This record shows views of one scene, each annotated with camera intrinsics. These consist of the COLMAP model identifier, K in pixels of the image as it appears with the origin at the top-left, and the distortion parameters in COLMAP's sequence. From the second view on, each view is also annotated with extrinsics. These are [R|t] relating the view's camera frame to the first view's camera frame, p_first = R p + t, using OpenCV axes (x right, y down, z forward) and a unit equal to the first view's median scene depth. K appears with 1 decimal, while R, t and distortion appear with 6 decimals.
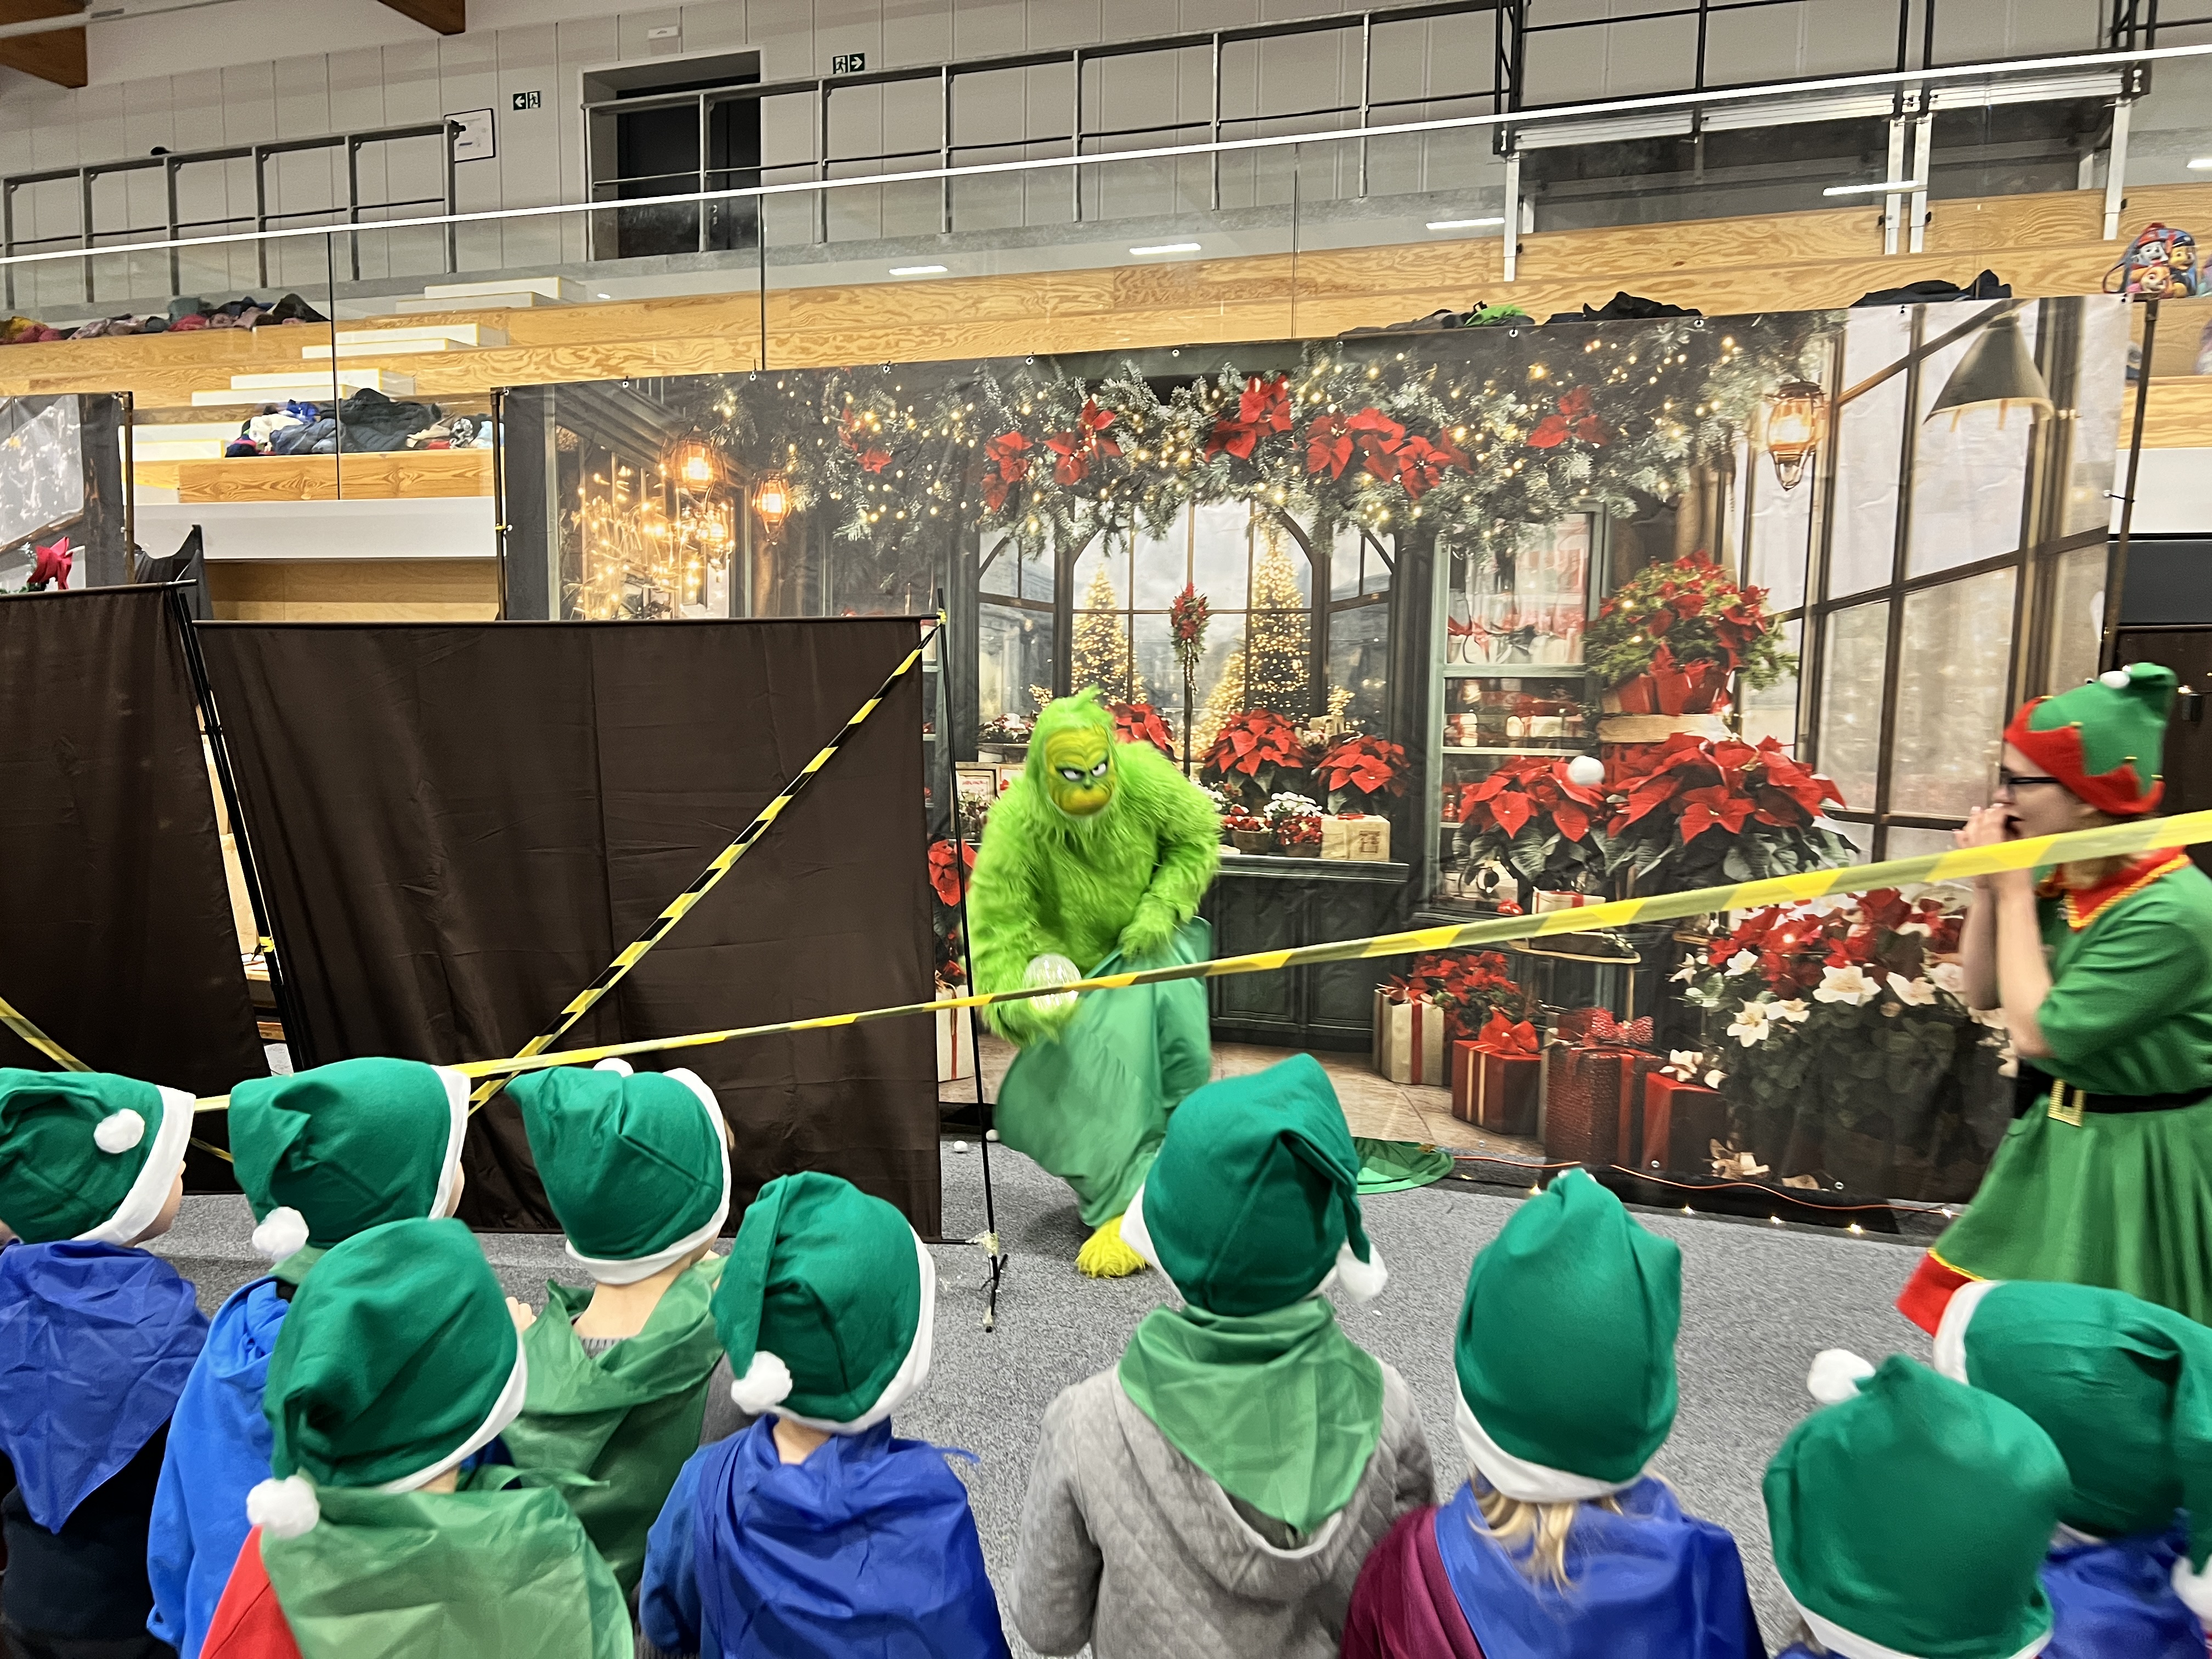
lens RADIAL K [[1680.6, 0, 1096.9], [0, 1680.6, 839.2], [0, 0, 1]] dist [0.040080, -0.041413]
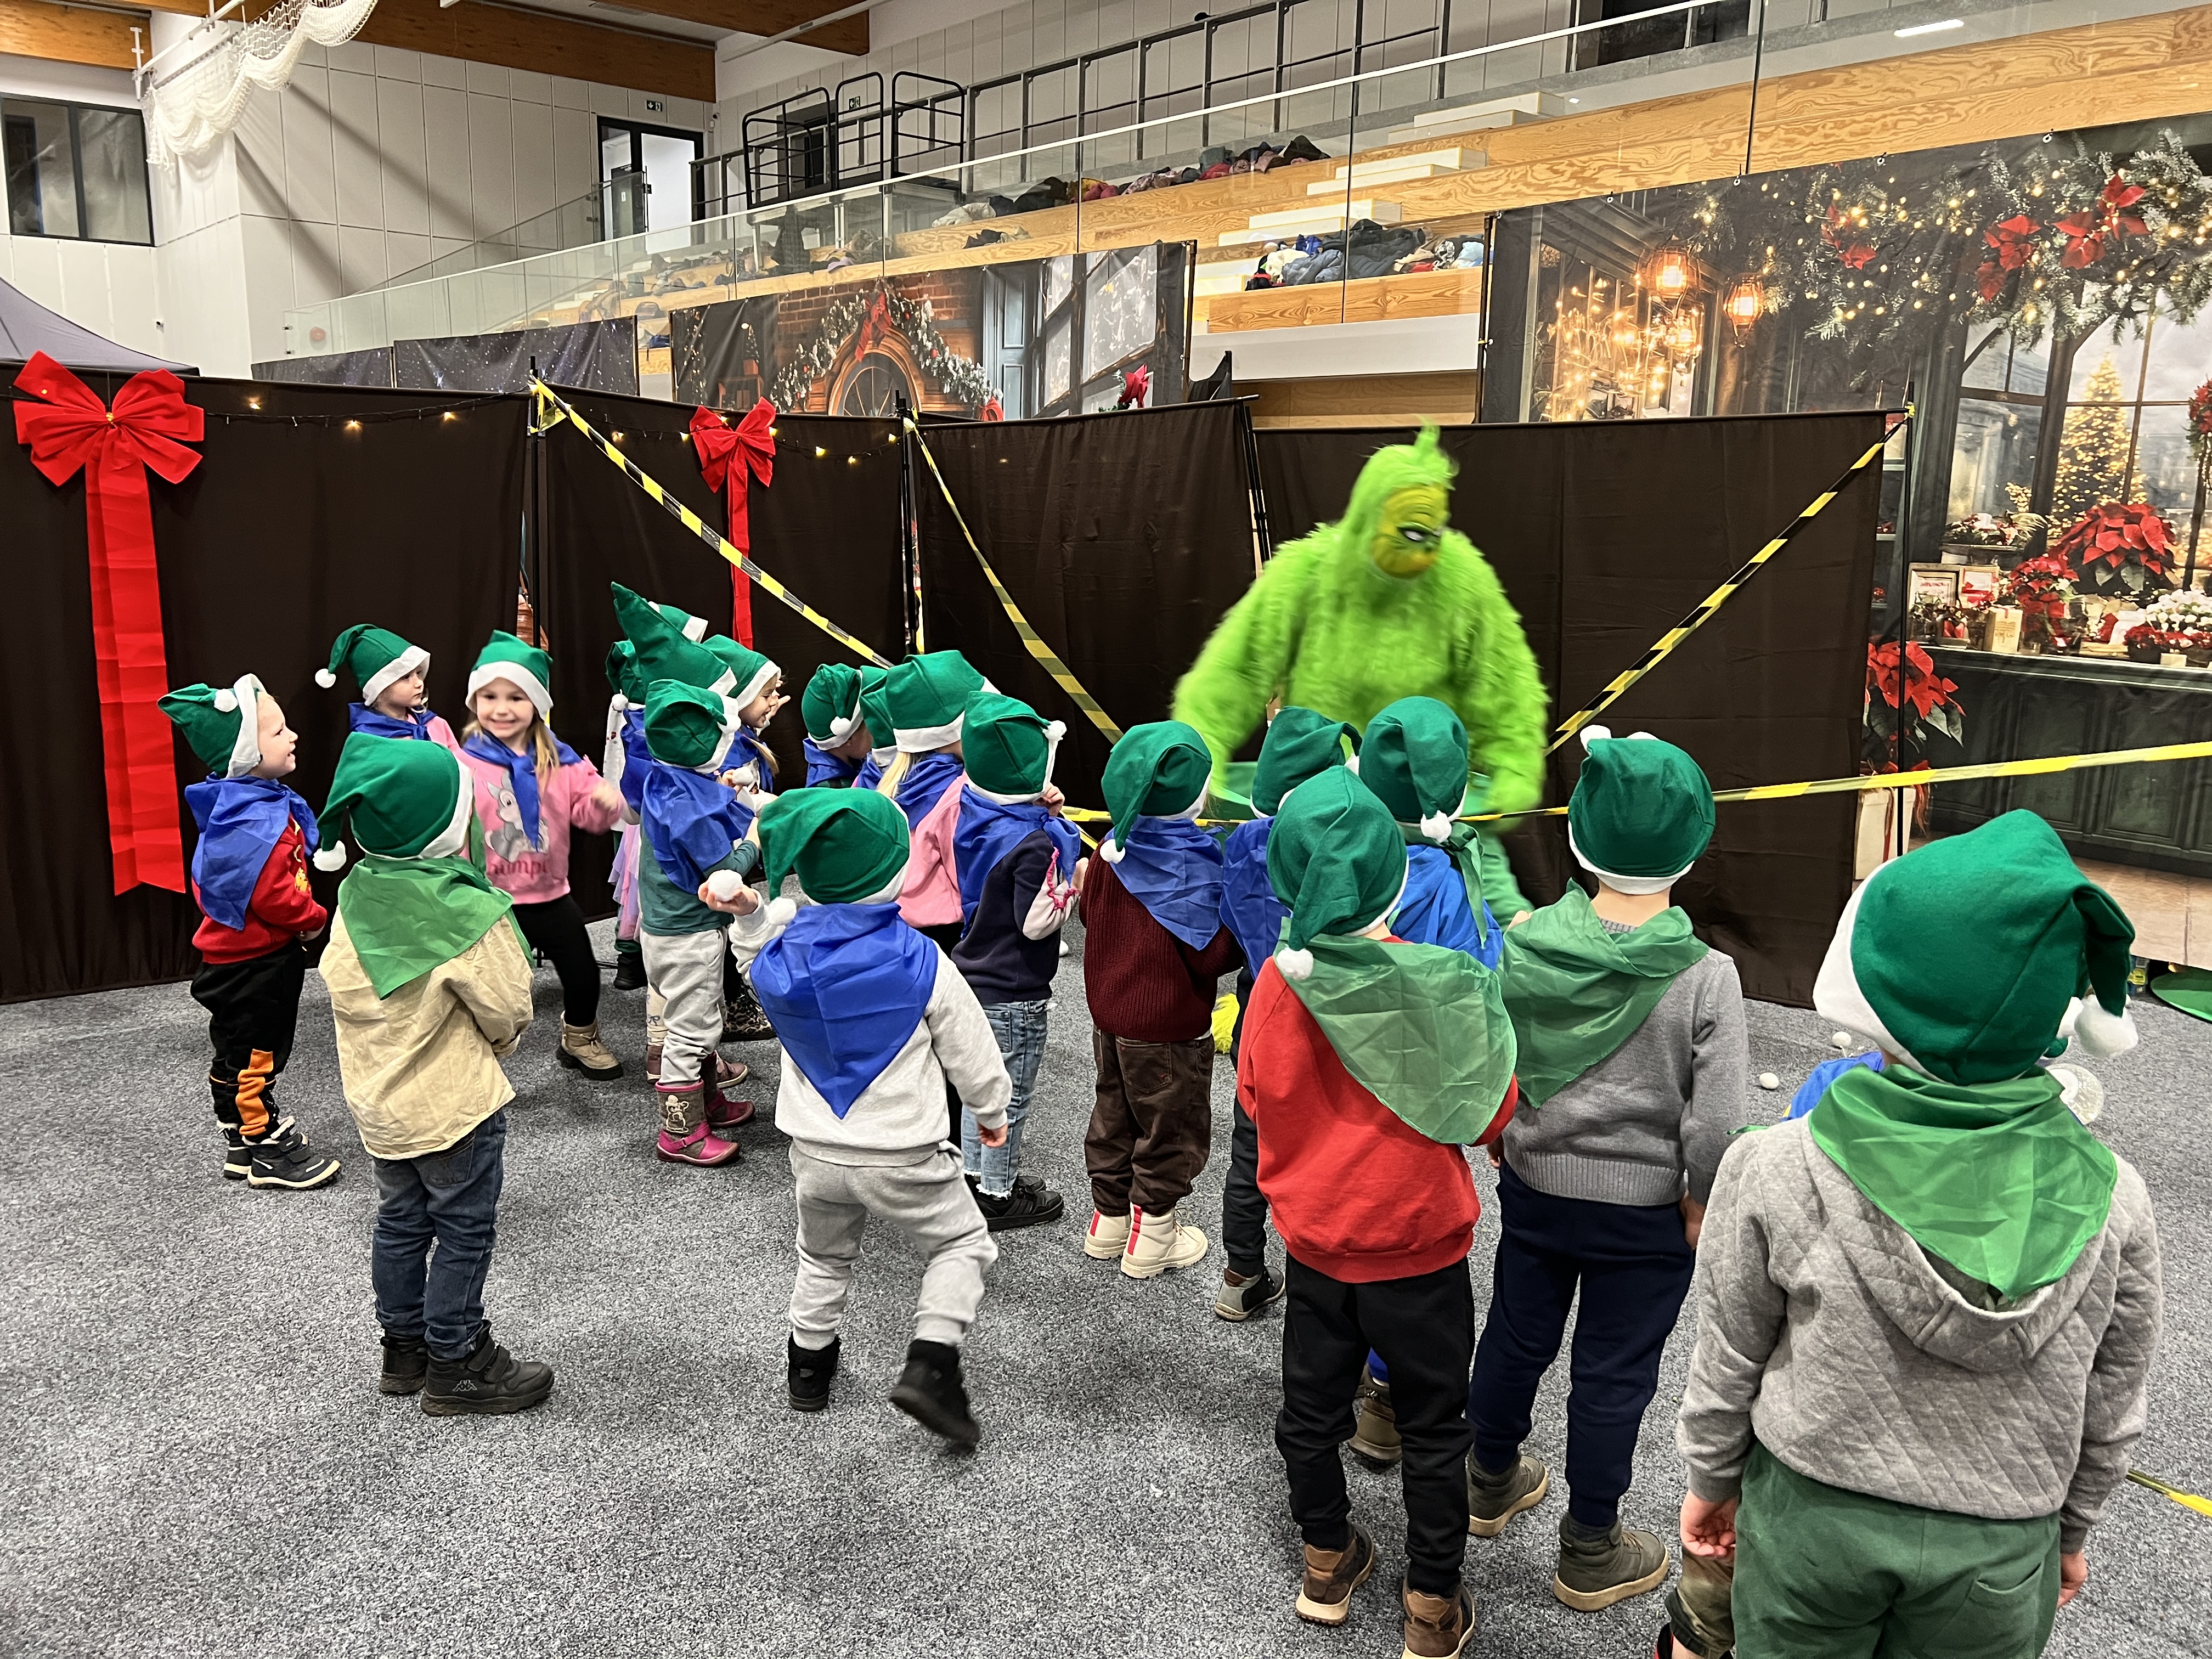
lens RADIAL K [[1676.8, 0, 1091.6], [0, 1676.8, 804.5], [0, 0, 1]] dist [0.050750, -0.045465]
pose [[0.860928, 0.101567, -0.498485, 0.011753], [-0.058055, 0.993081, 0.102075, 0.022178], [0.505403, -0.058939, 0.860868, -0.117697]]
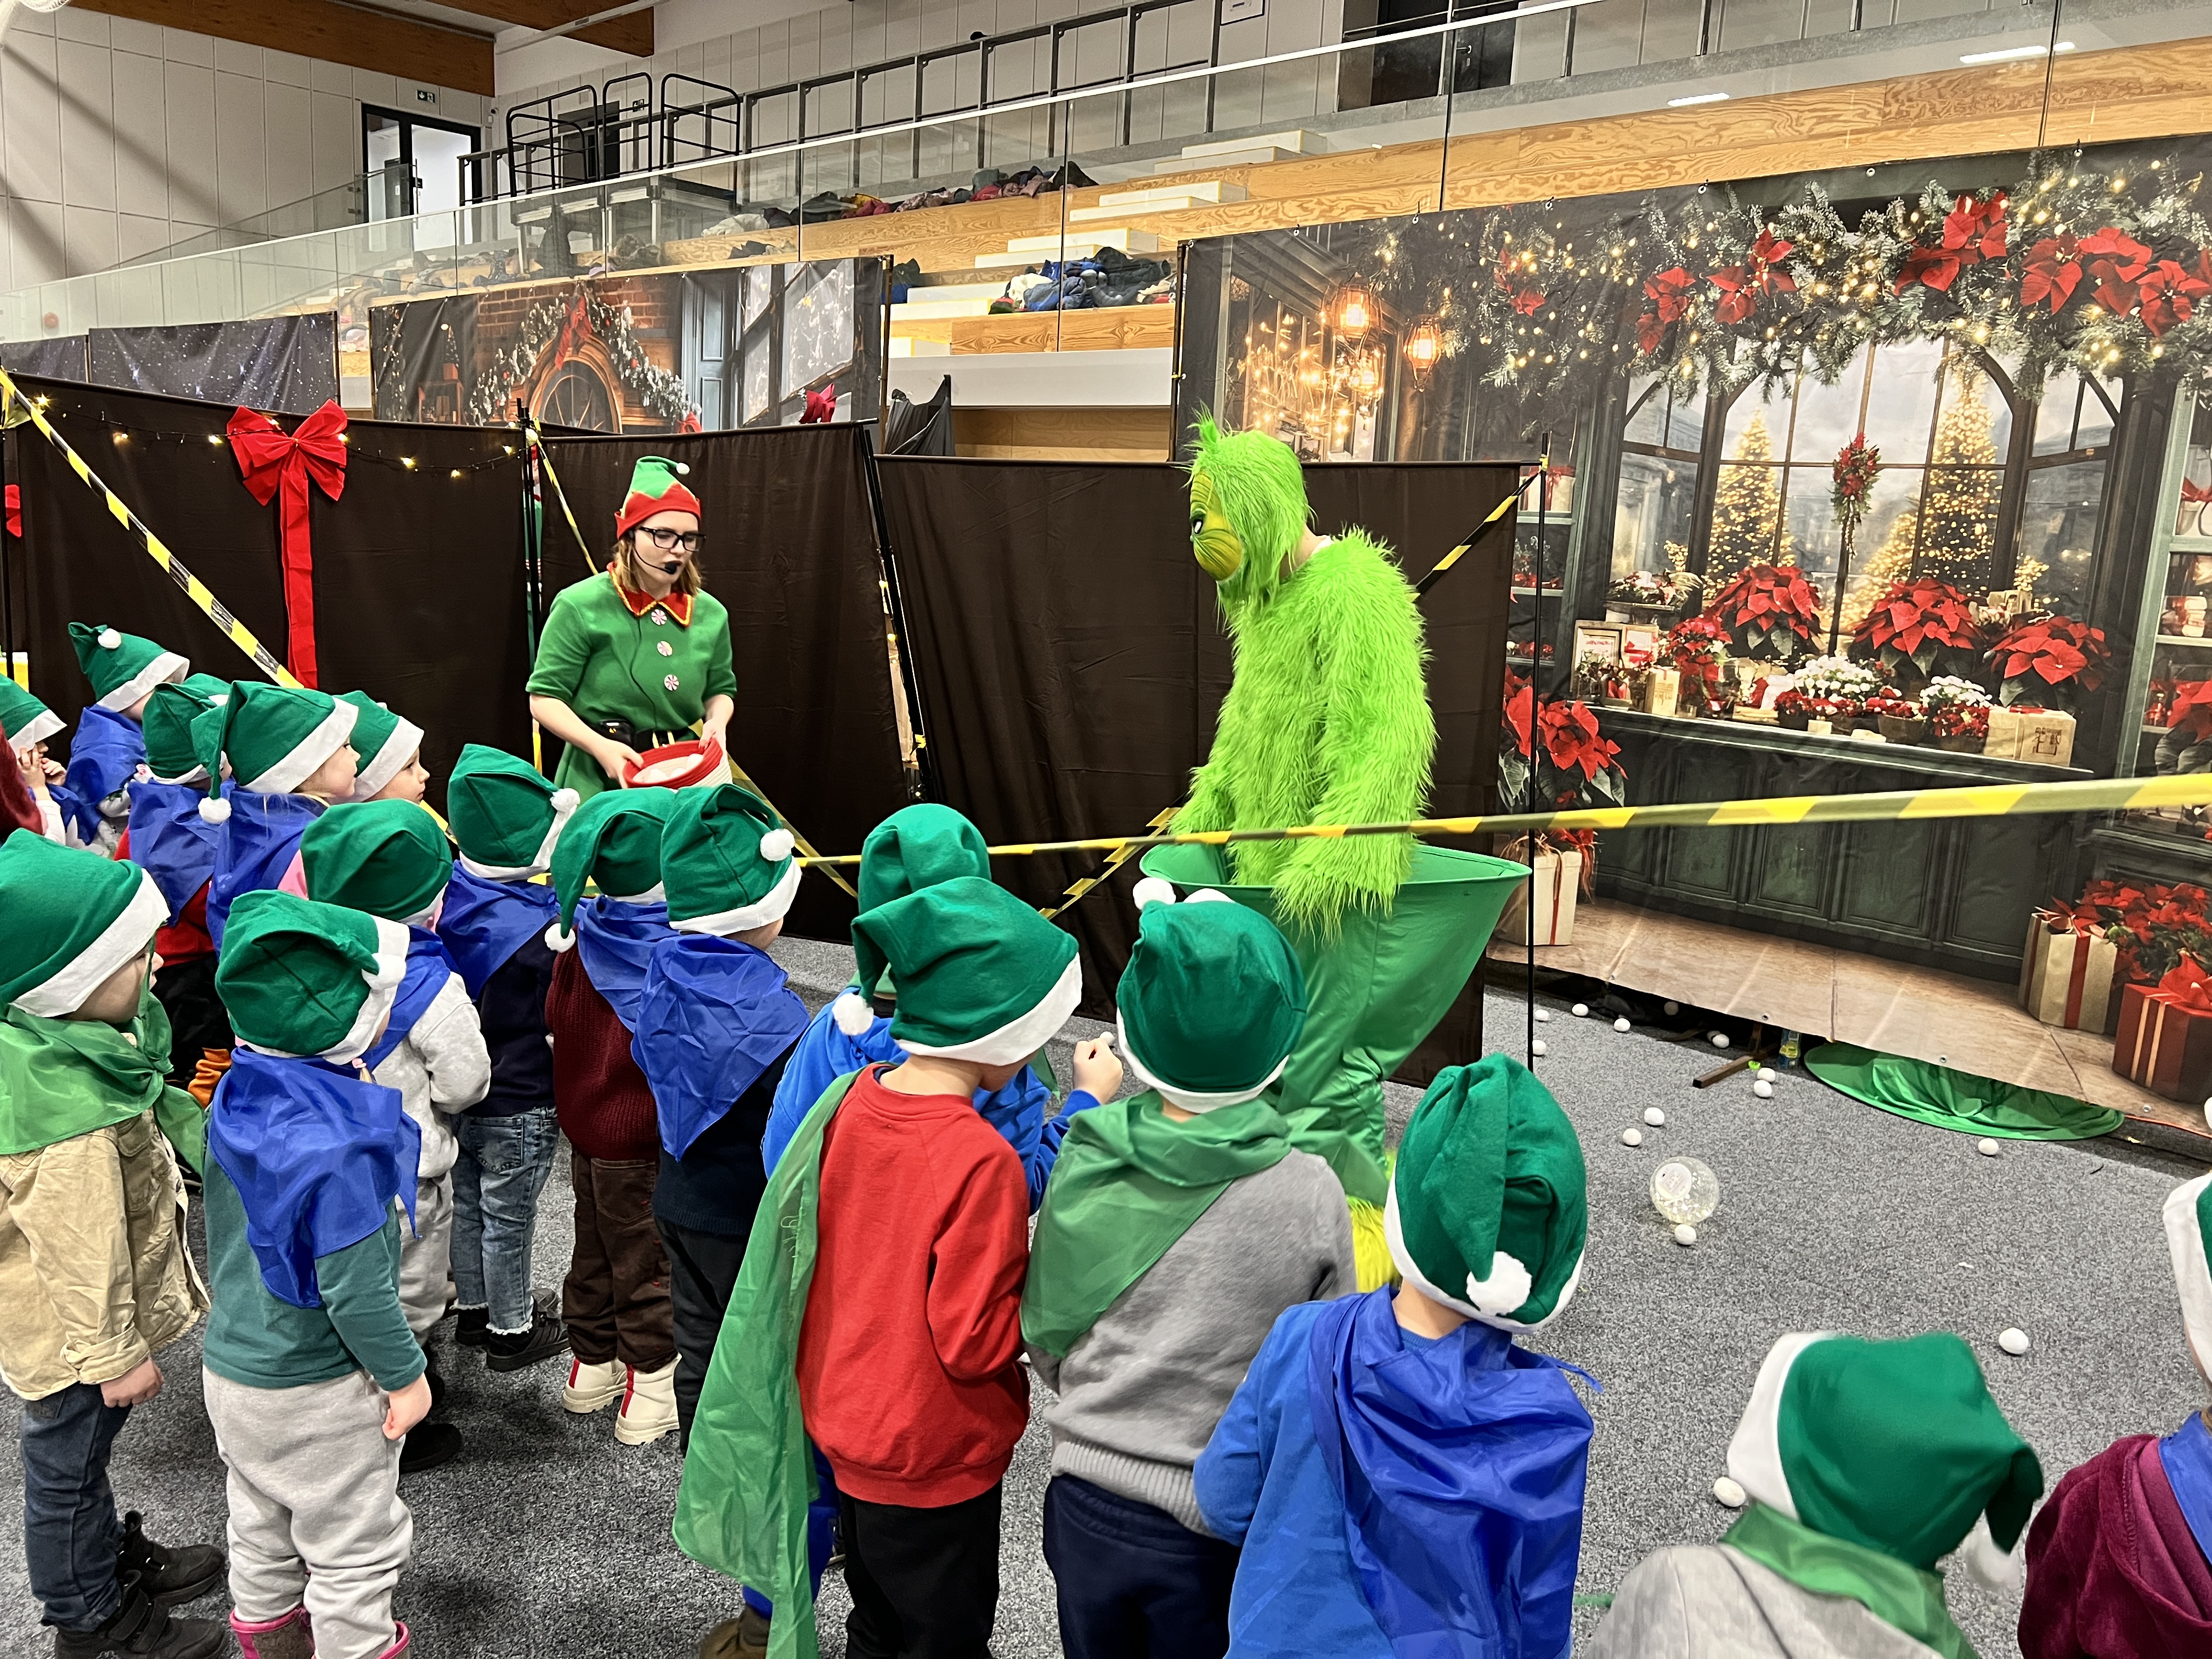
lens RADIAL K [[1672.9, 0, 1120.6], [0, 1672.9, 816.4], [0, 0, 1]] dist [0.047529, -0.045444]
pose [[0.911087, 0.106579, -0.398197, 0.073083], [-0.078716, 0.993204, 0.085732, 0.004105], [0.404628, -0.046765, 0.913285, 0.006993]]
